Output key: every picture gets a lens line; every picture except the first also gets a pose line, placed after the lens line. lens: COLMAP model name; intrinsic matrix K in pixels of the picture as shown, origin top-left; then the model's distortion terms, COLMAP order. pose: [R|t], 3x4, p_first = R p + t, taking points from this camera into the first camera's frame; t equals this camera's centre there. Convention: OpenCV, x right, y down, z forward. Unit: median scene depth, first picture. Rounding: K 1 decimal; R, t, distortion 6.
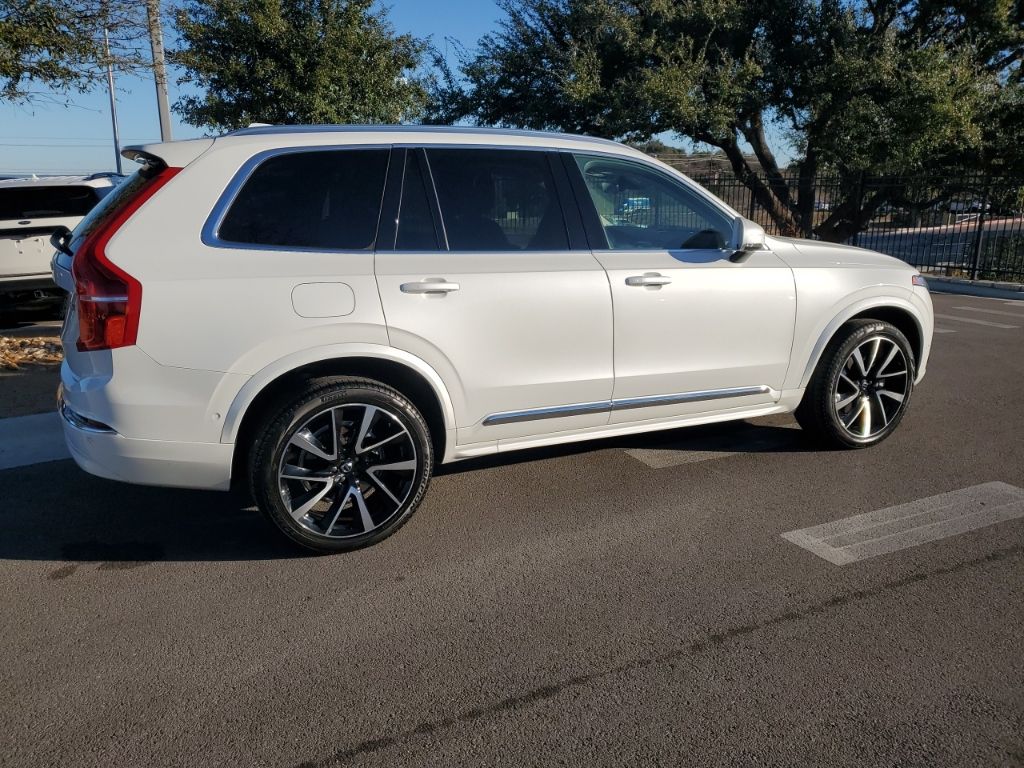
lens RADIAL K [[769.2, 0, 512.0], [0, 769.2, 384.0], [0, 0, 1]] dist [0.020664, -0.001554]
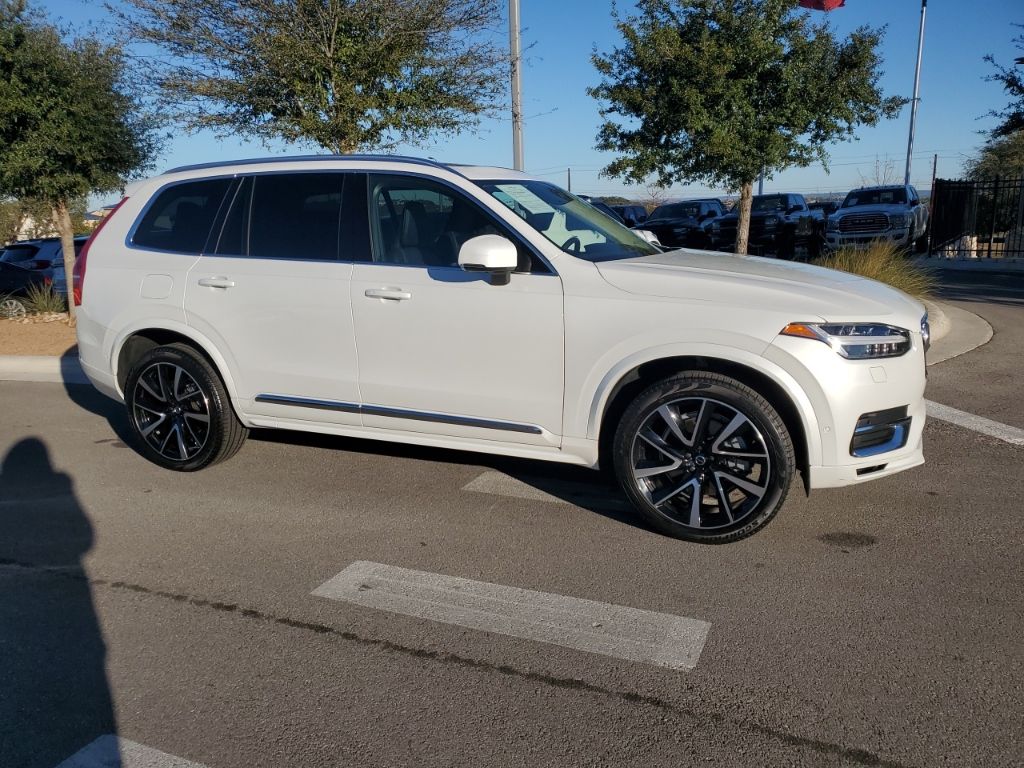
lens RADIAL K [[771.2, 0, 515.2], [0, 771.2, 386.1], [0, 0, 1]] dist [0.020686, 0.005423]
pose [[0.678221, 0.152225, -0.718919, 1.135772], [-0.166771, 0.984667, 0.051165, -0.101290], [0.715684, 0.085194, 0.693209, 0.450734]]
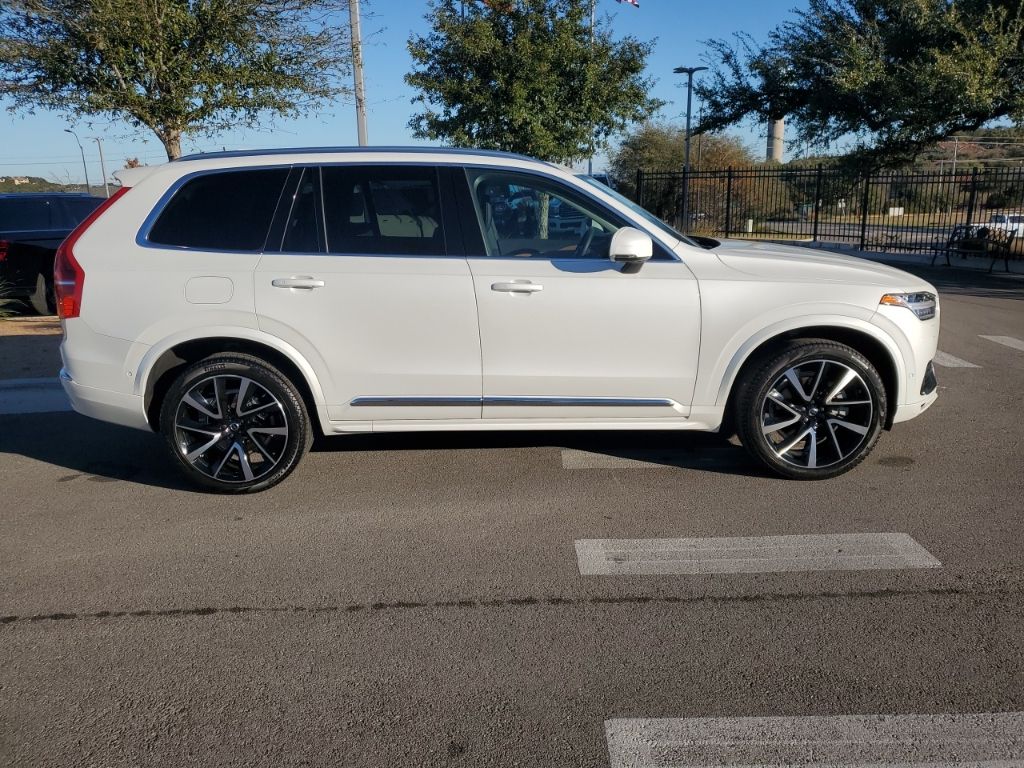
lens RADIAL K [[769.2, 0, 512.0], [0, 769.2, 384.0], [0, 0, 1]] dist [0.020664, -0.001554]
pose [[0.914090, 0.089435, -0.395525, 0.649438], [-0.088983, 0.995842, 0.019529, -0.022766], [0.395627, 0.017343, 0.918247, 0.033028]]
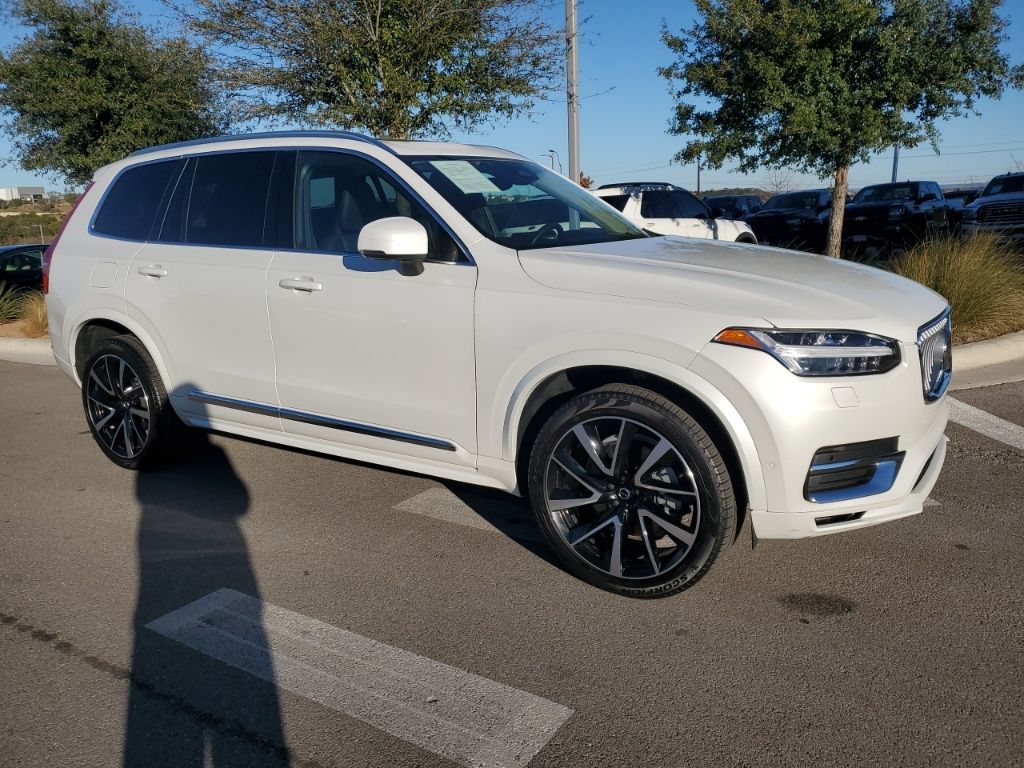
lens RADIAL K [[772.9, 0, 512.0], [0, 772.9, 384.0], [0, 0, 1]] dist [0.018269, 0.012209]
pose [[0.552507, 0.175073, -0.814915, 1.170940], [-0.186696, 0.978845, 0.083713, -0.153486], [0.812331, 0.105889, 0.573504, 0.741979]]
